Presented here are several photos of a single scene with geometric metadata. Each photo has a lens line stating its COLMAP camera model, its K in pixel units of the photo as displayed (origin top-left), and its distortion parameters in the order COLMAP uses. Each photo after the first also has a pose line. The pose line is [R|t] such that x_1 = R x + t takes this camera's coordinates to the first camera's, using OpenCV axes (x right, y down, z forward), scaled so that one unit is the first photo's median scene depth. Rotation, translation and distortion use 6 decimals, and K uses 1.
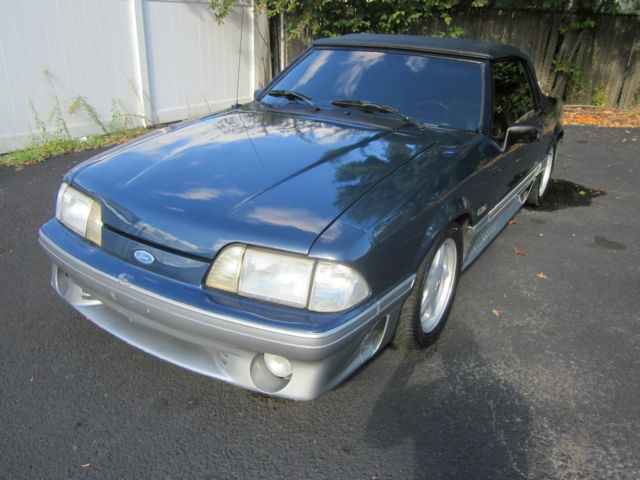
lens RADIAL K [[539.8, 0, 323.0], [0, 539.8, 255.4], [0, 0, 1]] dist [-0.028013, 0.007148]
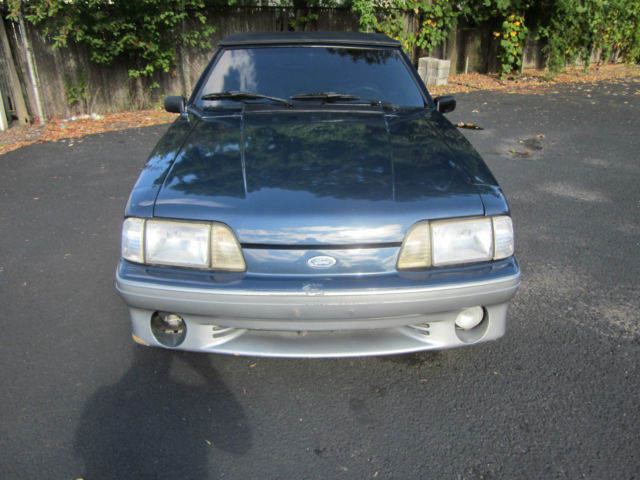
lens RADIAL K [[539.8, 0, 323.0], [0, 539.8, 255.4], [0, 0, 1]] dist [-0.028013, 0.007148]
pose [[0.825257, -0.254965, 0.503929, -0.226896], [0.255027, 0.964376, 0.070286, -0.021289], [-0.503897, 0.070512, 0.860881, 0.043777]]
